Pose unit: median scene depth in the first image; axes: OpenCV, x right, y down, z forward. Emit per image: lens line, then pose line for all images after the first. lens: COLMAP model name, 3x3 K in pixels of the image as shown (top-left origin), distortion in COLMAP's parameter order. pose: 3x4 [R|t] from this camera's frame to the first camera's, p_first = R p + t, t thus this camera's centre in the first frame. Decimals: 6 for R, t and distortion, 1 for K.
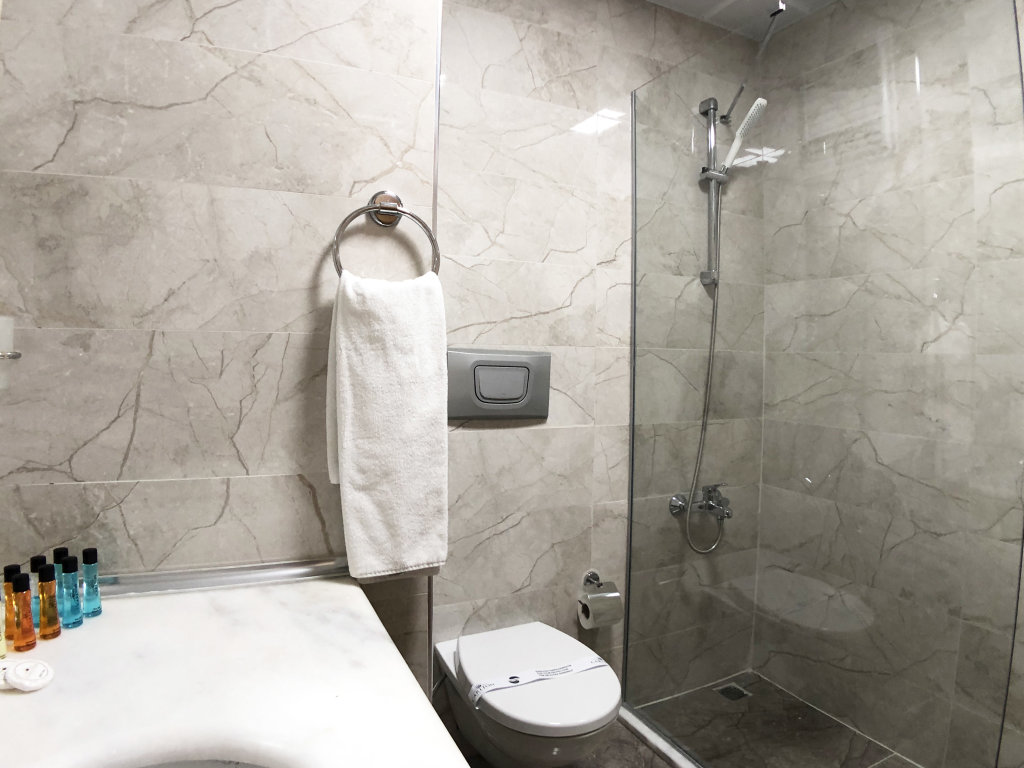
lens RADIAL K [[576.7, 0, 510.6], [0, 576.7, 373.9], [0, 0, 1]] dist [-0.106400, 0.000671]
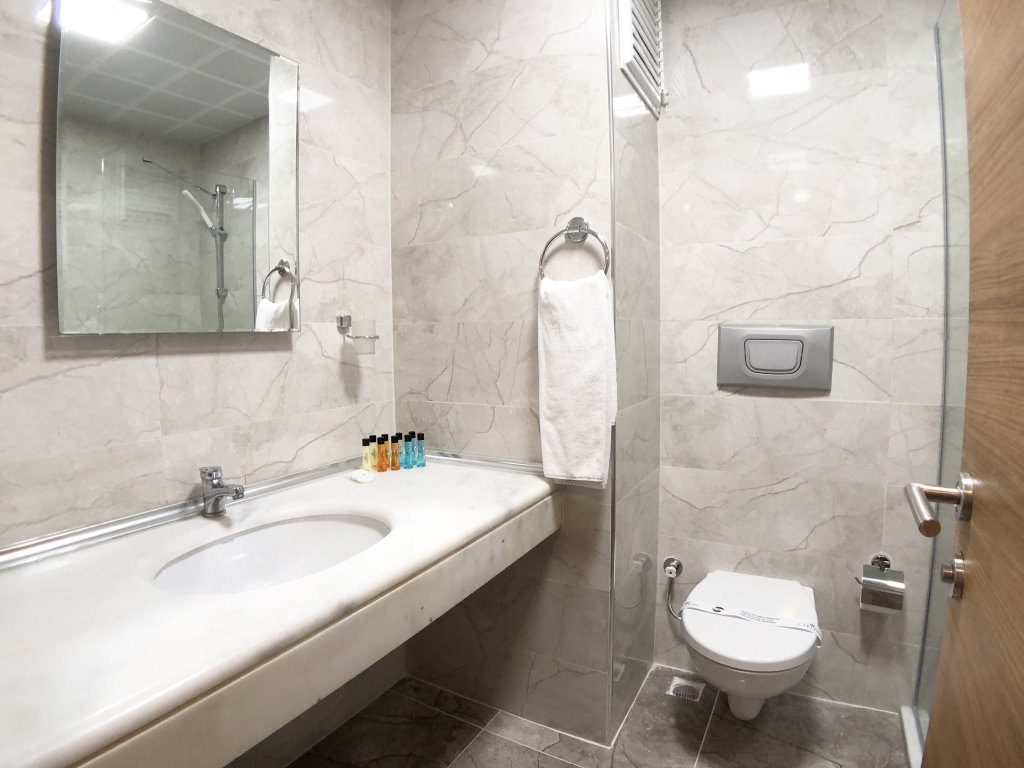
lens RADIAL K [[496.7, 0, 512.0], [0, 496.7, 384.0], [0, 0, 1]] dist [-0.120052, 0.019533]
pose [[0.619522, 0.053389, -0.783162, 0.385931], [0.001580, 0.997598, 0.069258, 0.006682], [0.784978, -0.044144, 0.617949, 0.053992]]
